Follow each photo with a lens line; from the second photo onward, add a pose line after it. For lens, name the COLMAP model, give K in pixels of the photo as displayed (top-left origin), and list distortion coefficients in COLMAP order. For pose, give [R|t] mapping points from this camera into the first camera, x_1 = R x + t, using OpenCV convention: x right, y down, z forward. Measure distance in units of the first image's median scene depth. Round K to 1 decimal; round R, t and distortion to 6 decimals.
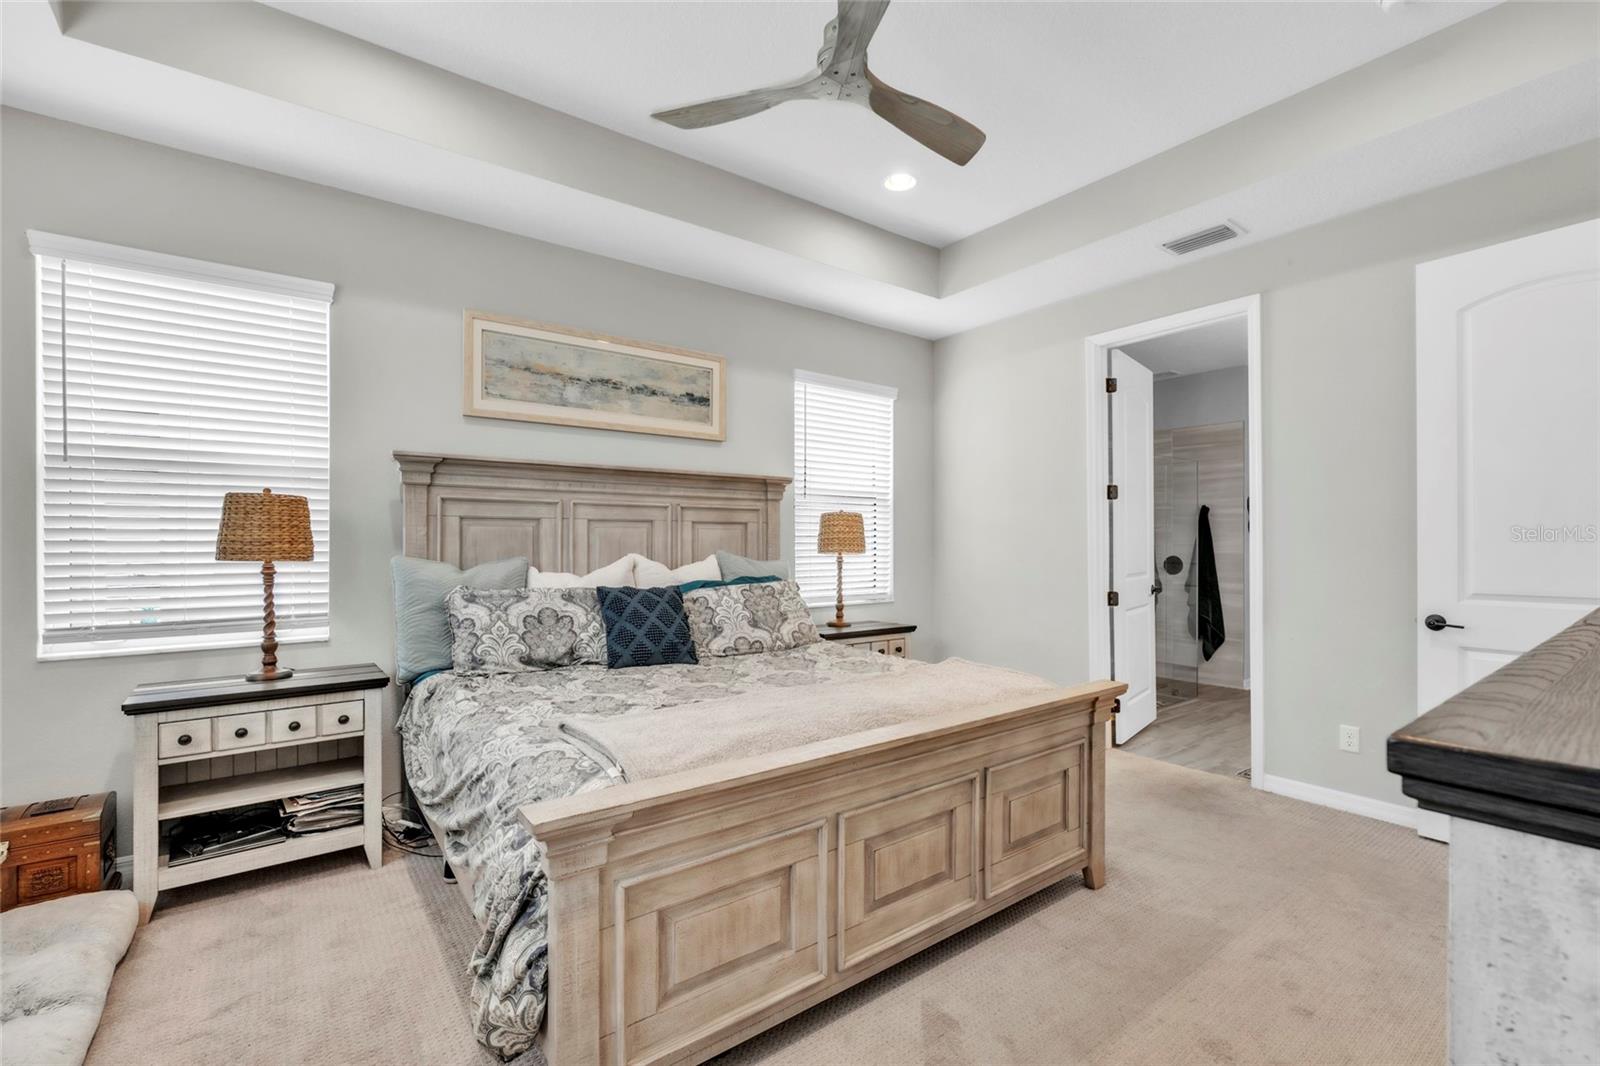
lens RADIAL K [[708.1, 0, 802.2], [0, 708.1, 536.0], [0, 0, 1]] dist [-0.002355, 0.000144]
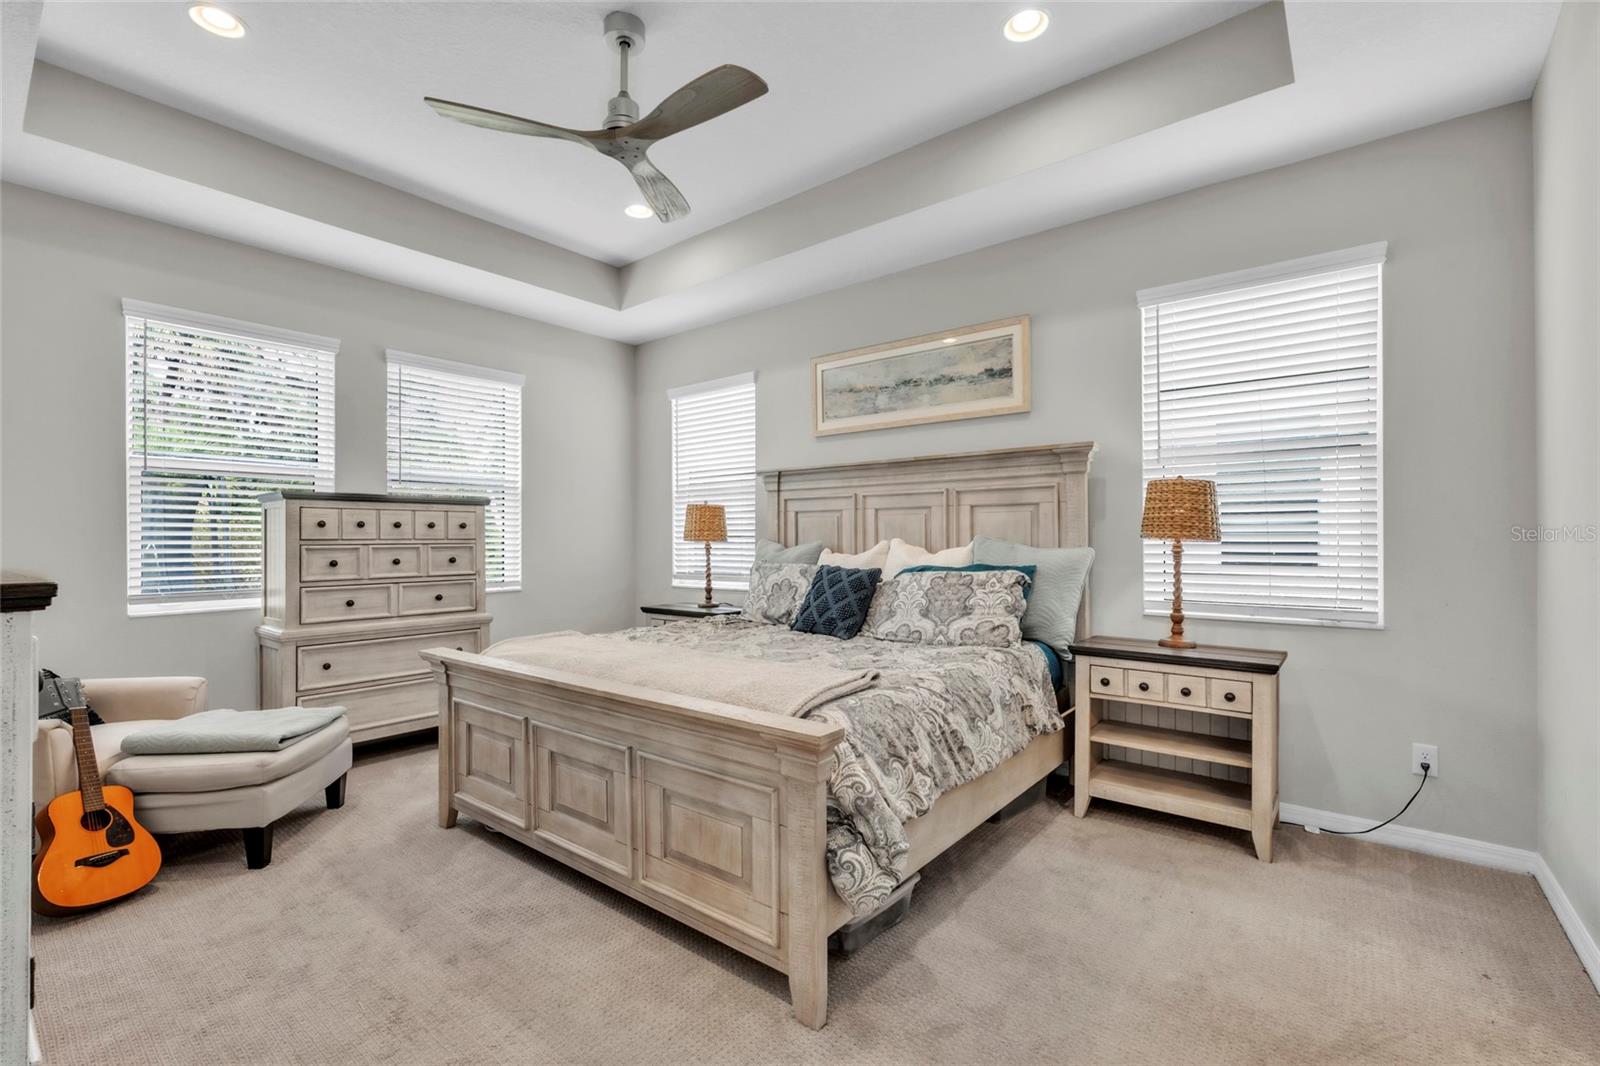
lens RADIAL K [[714.1, 0, 803.6], [0, 714.1, 526.8], [0, 0, 1]] dist [-0.000889, 0.000016]
pose [[0.240986, -0.008793, -0.970489, 0.763844], [0.023011, 0.999730, -0.003344, 0.007062], [0.970256, -0.021527, 0.241123, 0.570300]]
